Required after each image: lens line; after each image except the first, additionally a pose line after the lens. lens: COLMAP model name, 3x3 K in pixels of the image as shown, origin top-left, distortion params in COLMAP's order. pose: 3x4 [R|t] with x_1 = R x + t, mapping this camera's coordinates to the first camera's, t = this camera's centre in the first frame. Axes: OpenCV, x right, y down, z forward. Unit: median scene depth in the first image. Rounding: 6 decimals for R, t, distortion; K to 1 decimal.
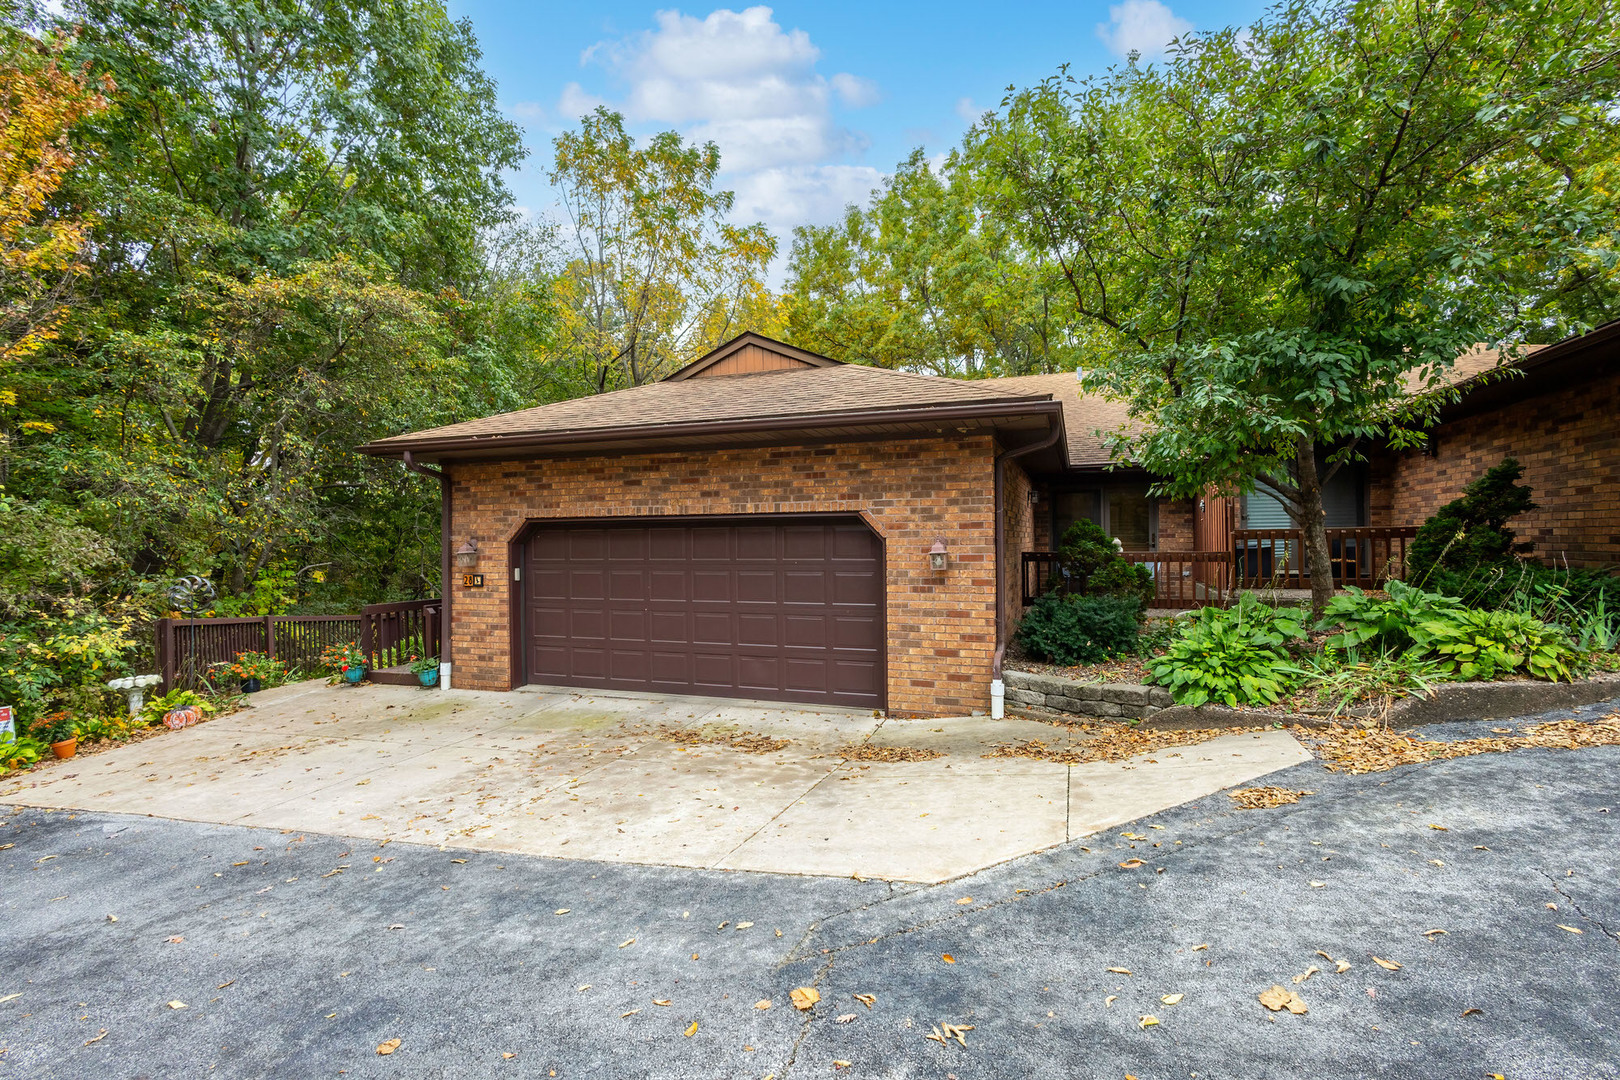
lens RADIAL K [[744.8, 0, 810.7], [0, 744.8, 571.5], [0, 0, 1]] dist [0.011131, -0.000355]
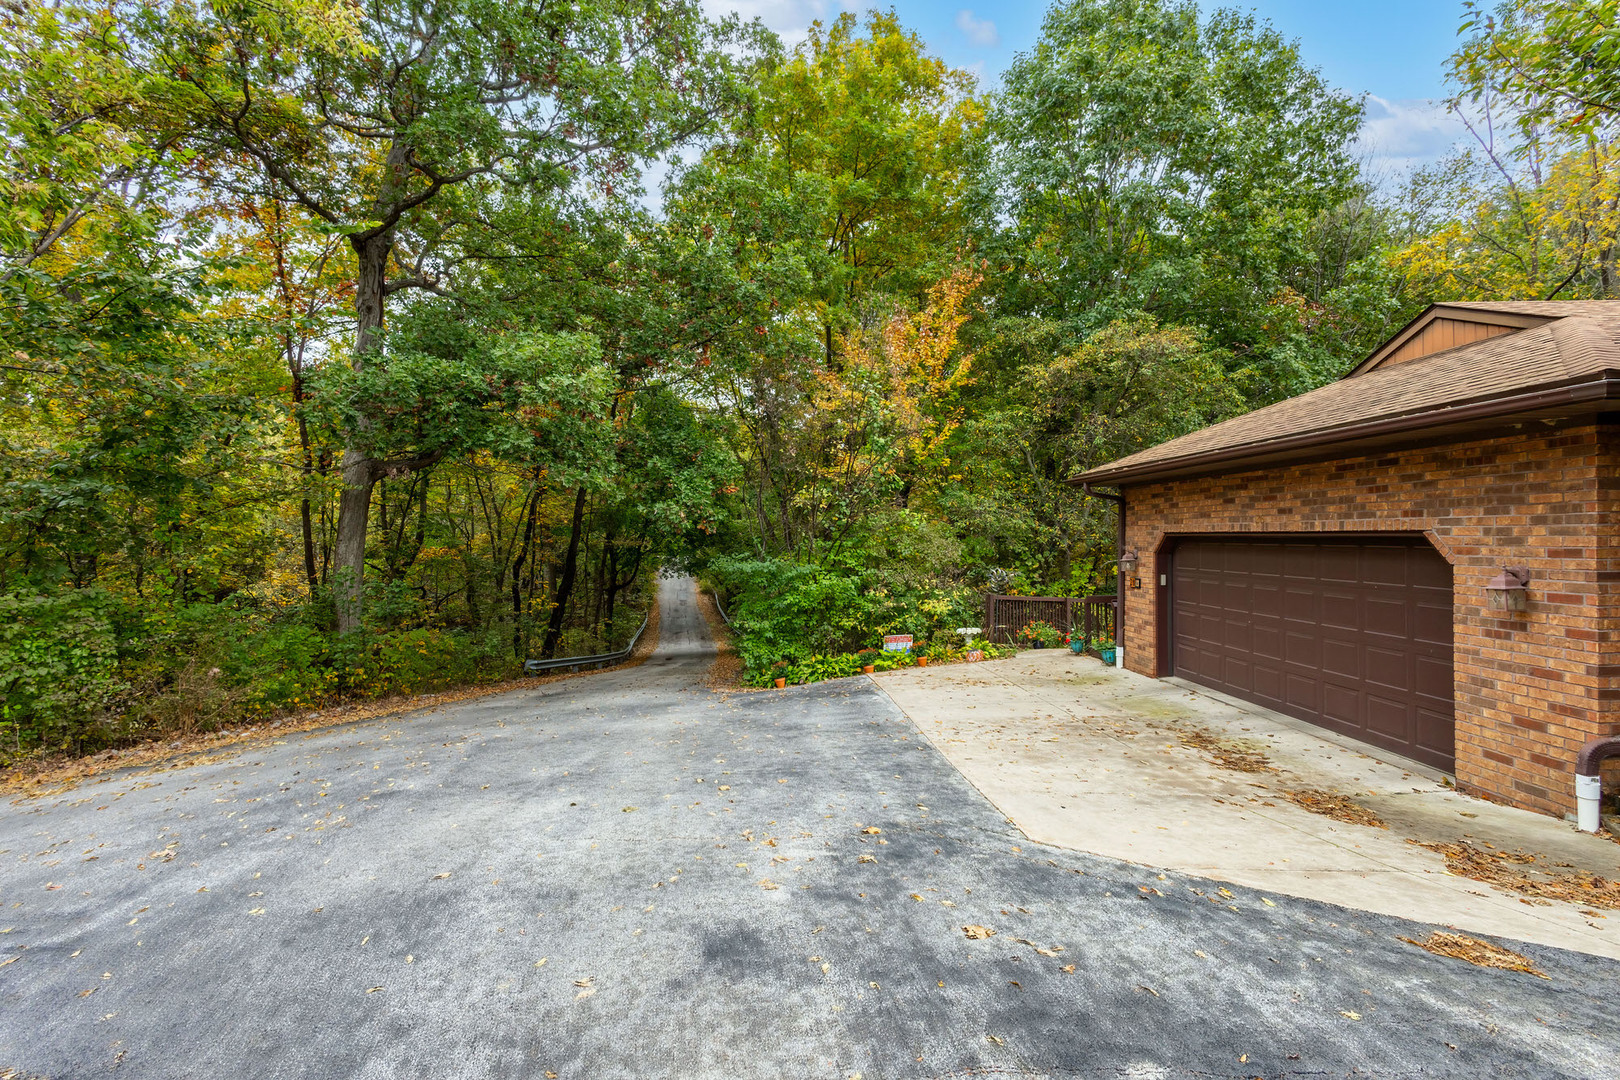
lens RADIAL K [[744.8, 0, 810.7], [0, 744.8, 571.5], [0, 0, 1]] dist [0.011131, -0.000355]
pose [[0.380319, 0.048497, -0.923583, 0.596823], [-0.027478, 0.998776, 0.041130, -0.053176], [0.924447, 0.009736, 0.381186, 0.055092]]
